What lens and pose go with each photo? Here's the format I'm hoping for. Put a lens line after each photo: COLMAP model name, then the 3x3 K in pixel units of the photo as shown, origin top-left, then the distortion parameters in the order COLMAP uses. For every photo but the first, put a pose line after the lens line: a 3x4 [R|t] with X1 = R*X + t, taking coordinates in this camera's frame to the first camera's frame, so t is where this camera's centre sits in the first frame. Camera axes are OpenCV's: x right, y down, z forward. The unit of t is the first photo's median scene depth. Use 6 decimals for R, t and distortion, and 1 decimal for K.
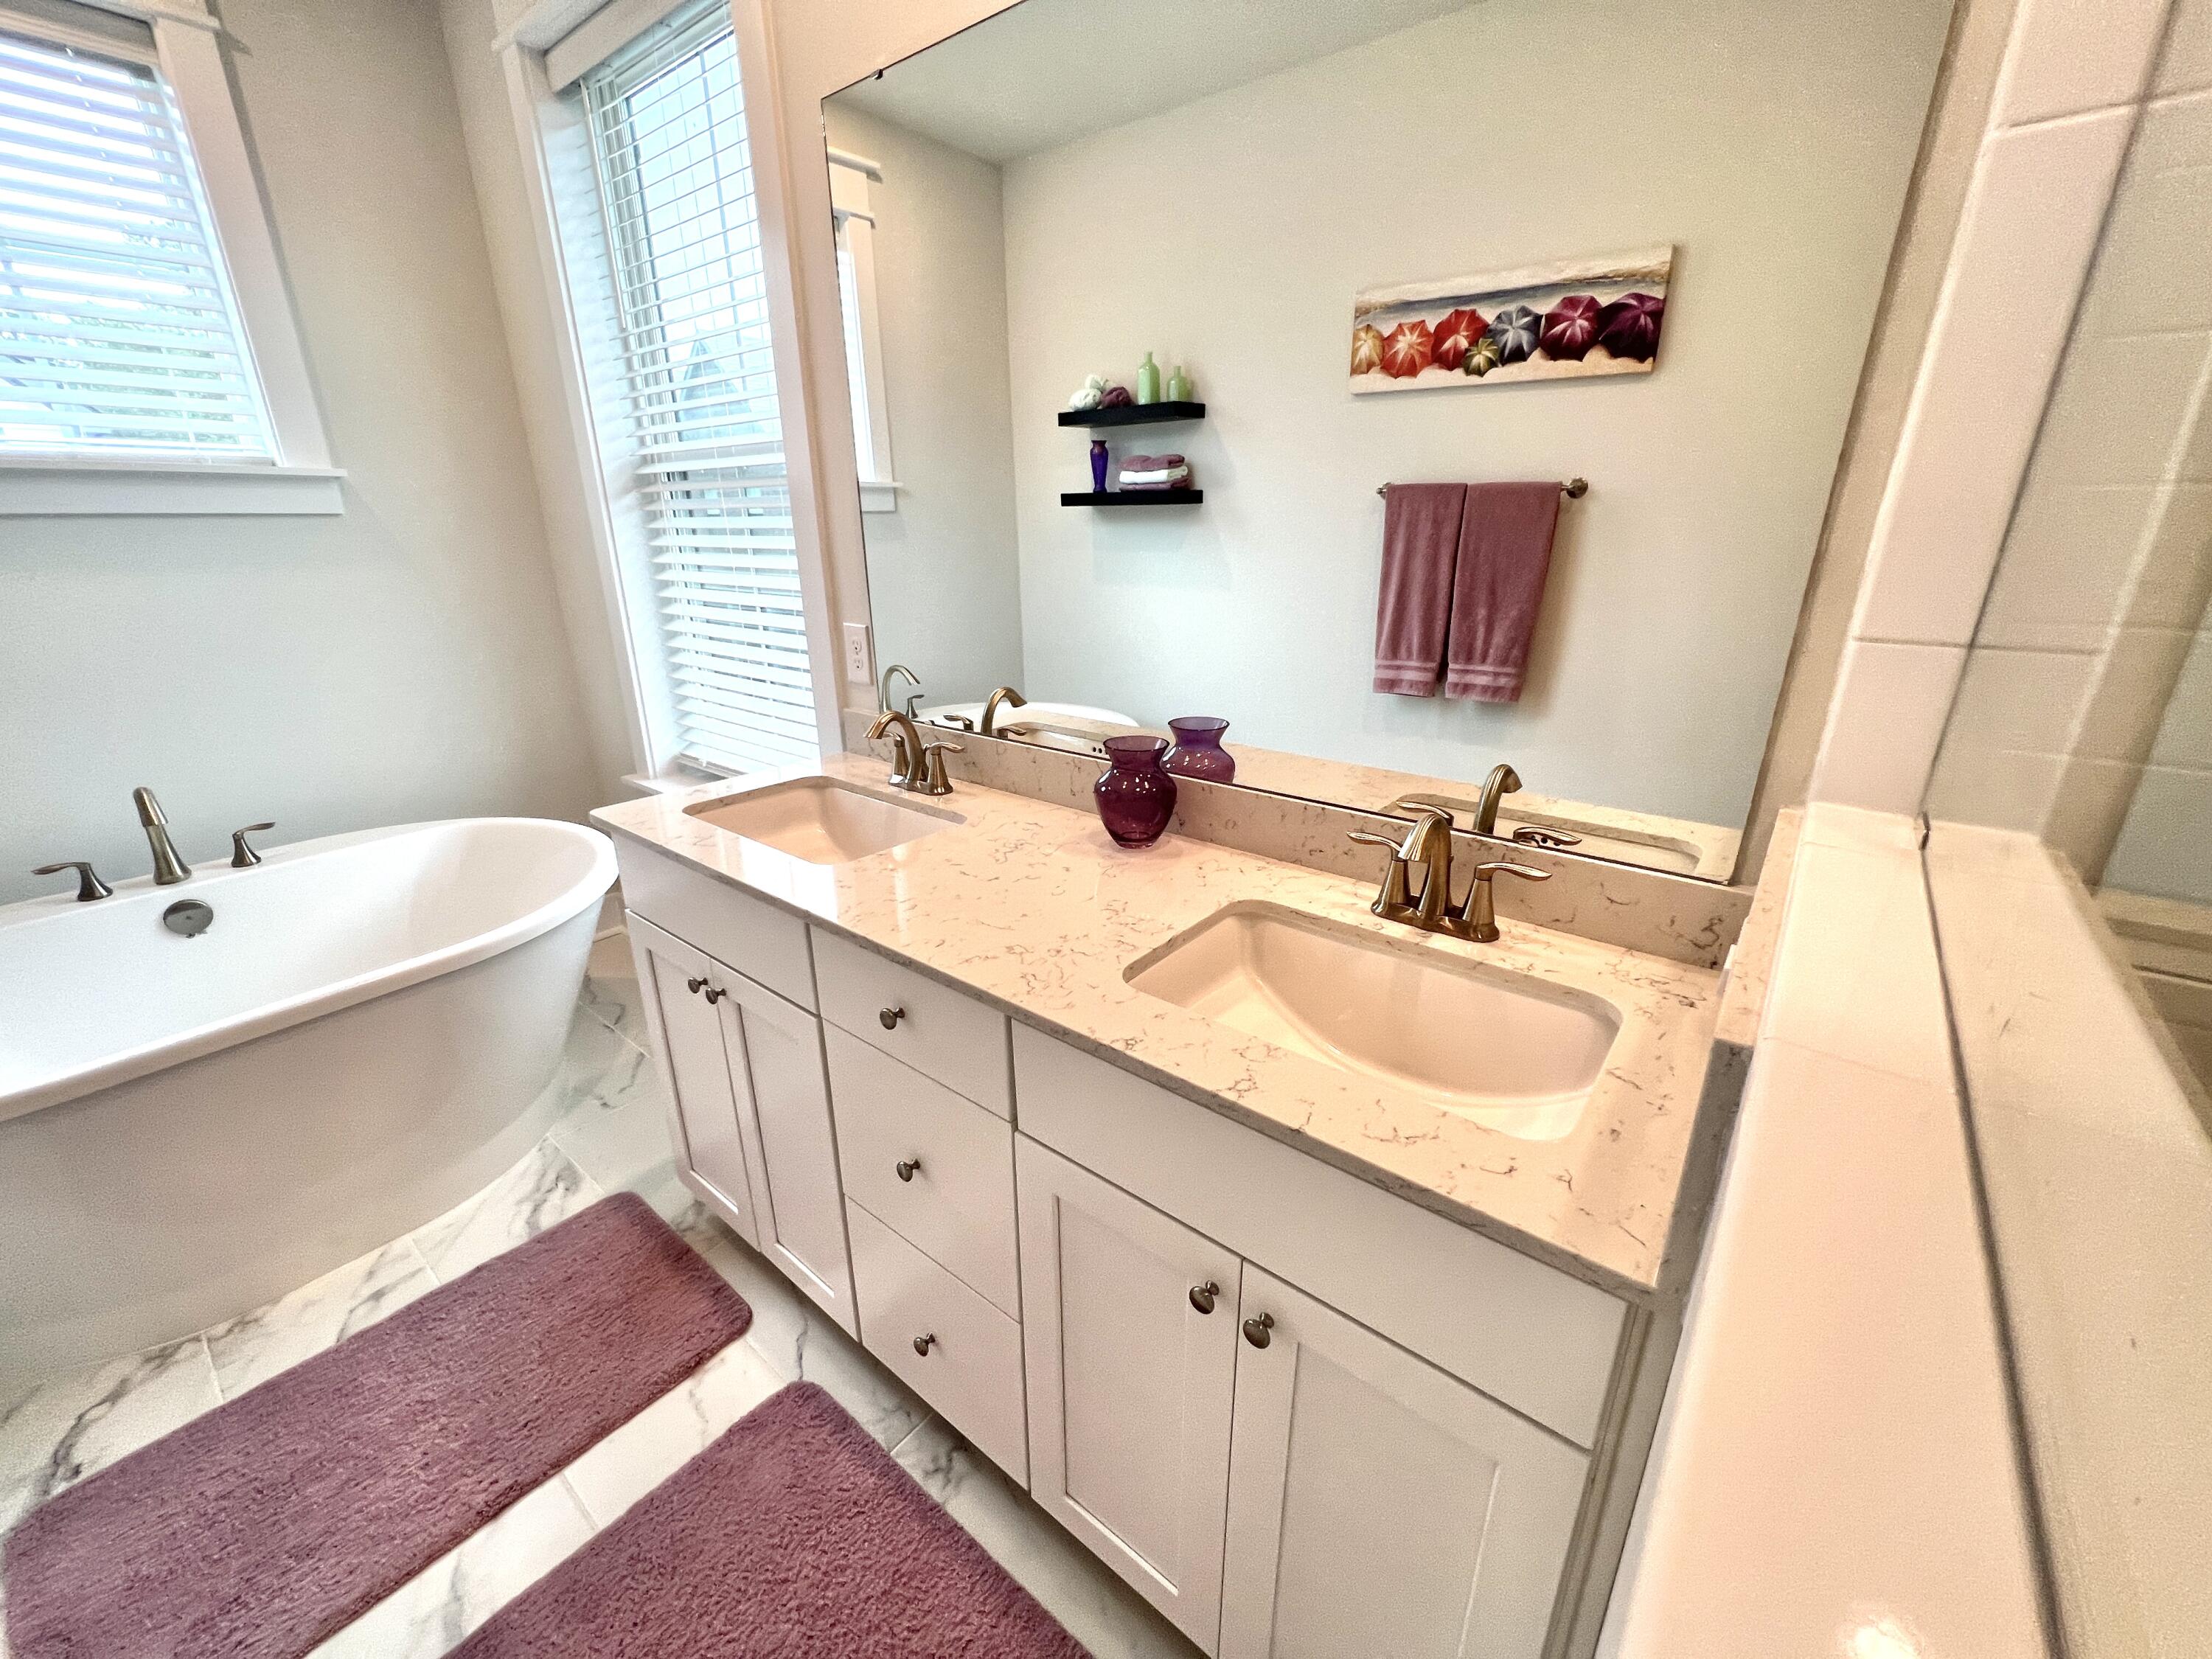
lens RADIAL K [[882.5, 0, 1096.5], [0, 882.5, 830.2], [0, 0, 1]] dist [0.000769, -0.000152]
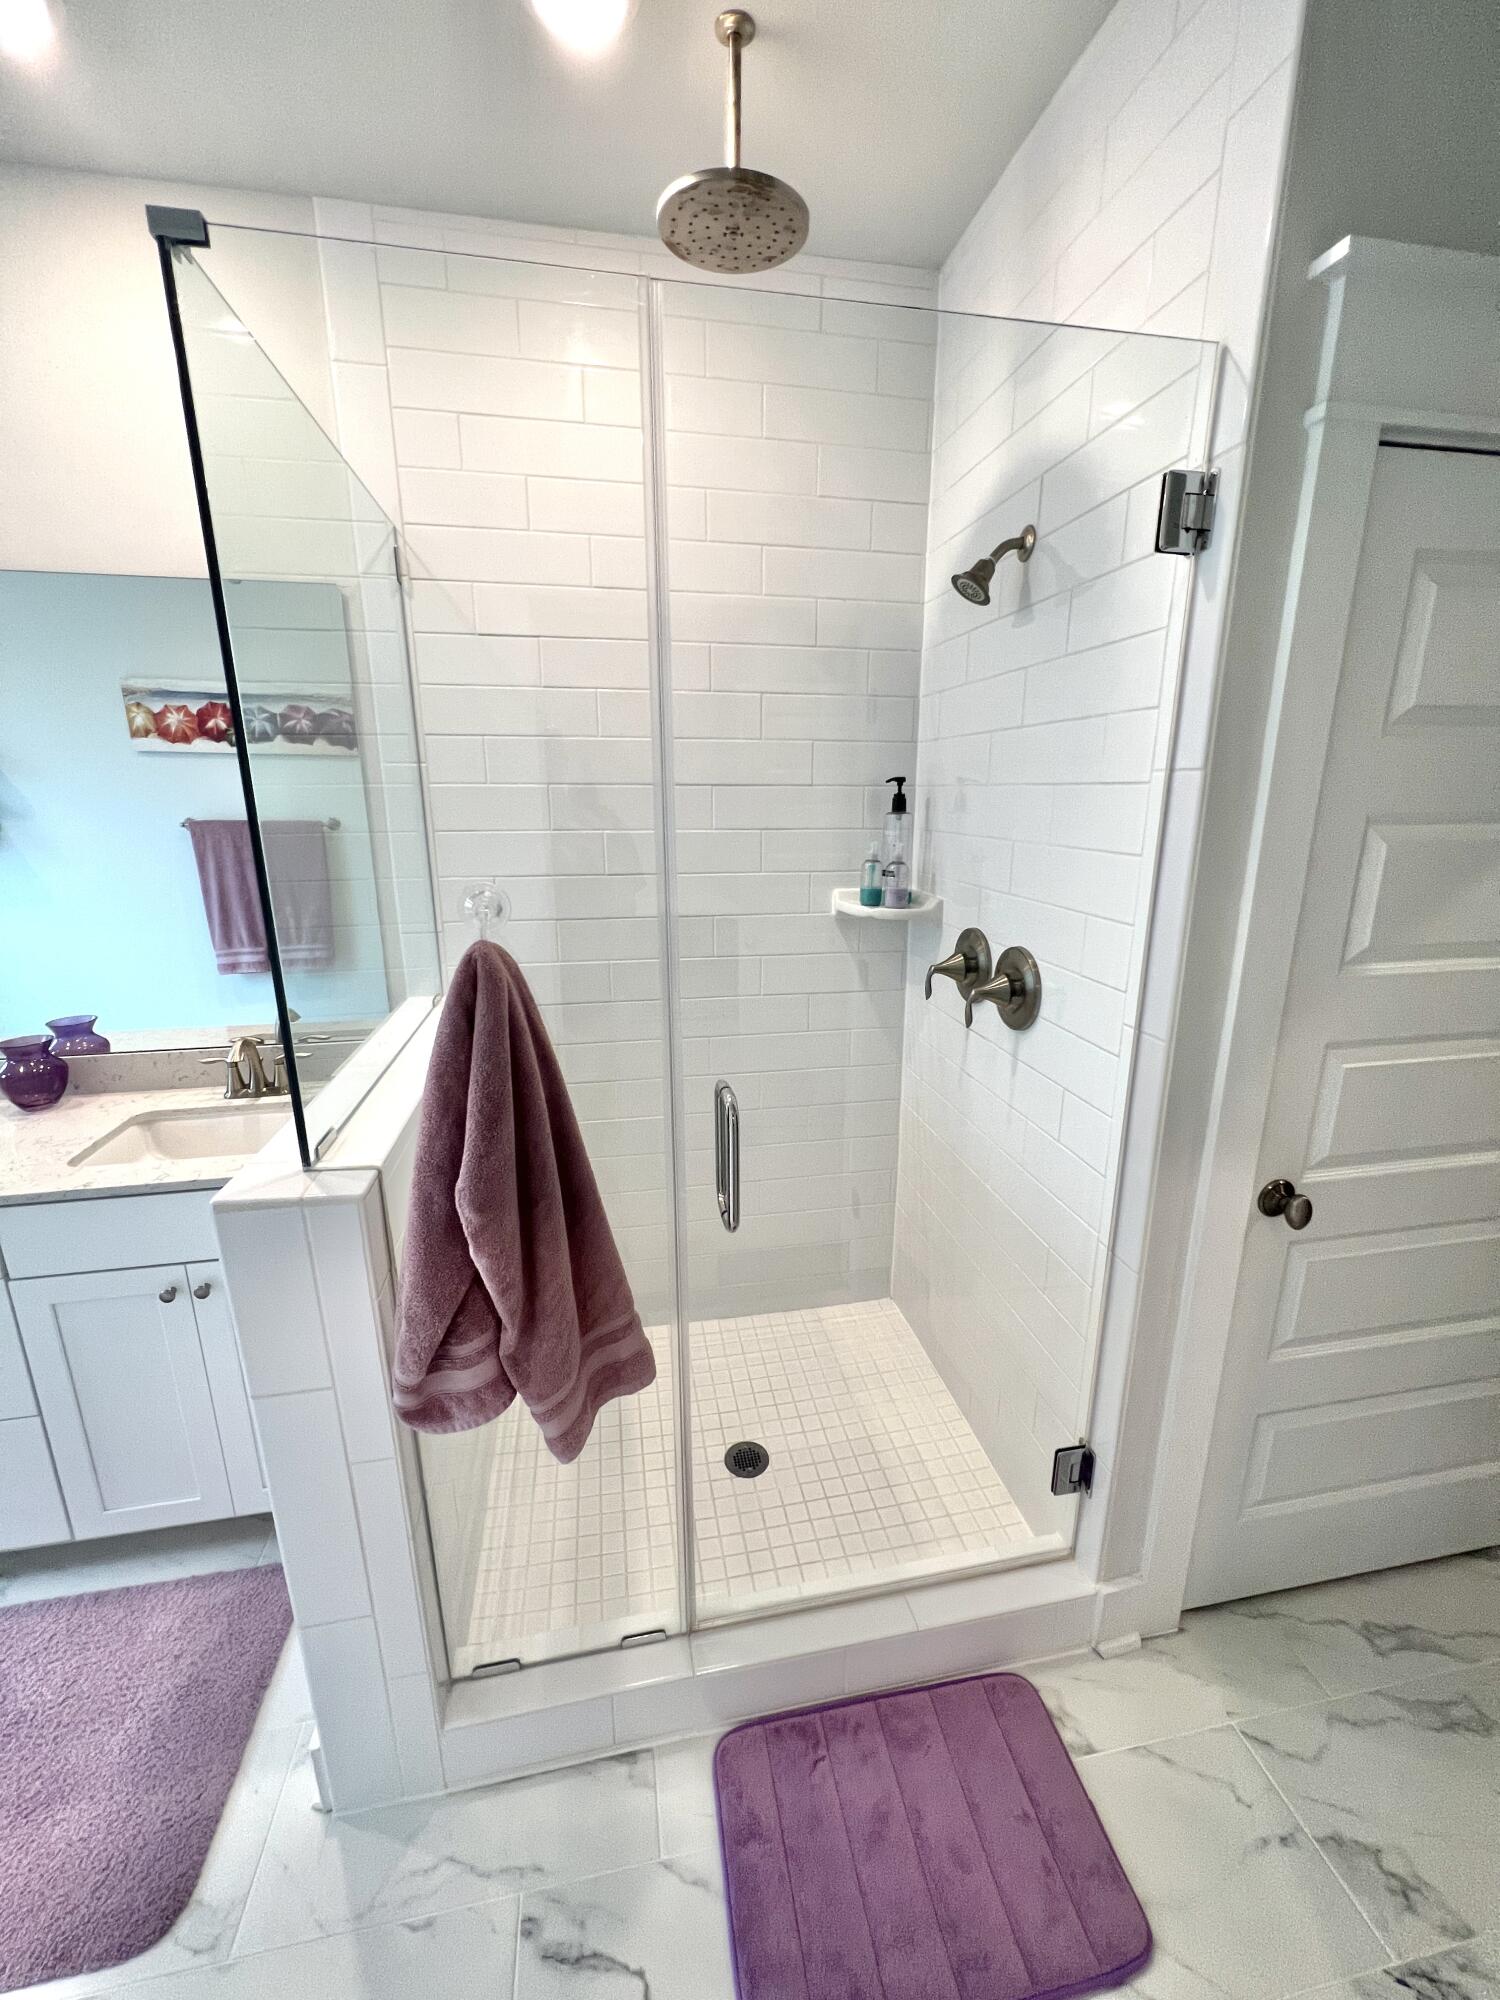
lens RADIAL K [[797.9, 0, 741.6], [0, 797.9, 999.1], [0, 0, 1]] dist [0.000769, -0.000152]
pose [[0.642119, -0.181494, 0.744811, -0.083425], [0.249476, 0.968157, 0.020839, 0.052522], [-0.724876, 0.172431, 0.666950, -0.390089]]
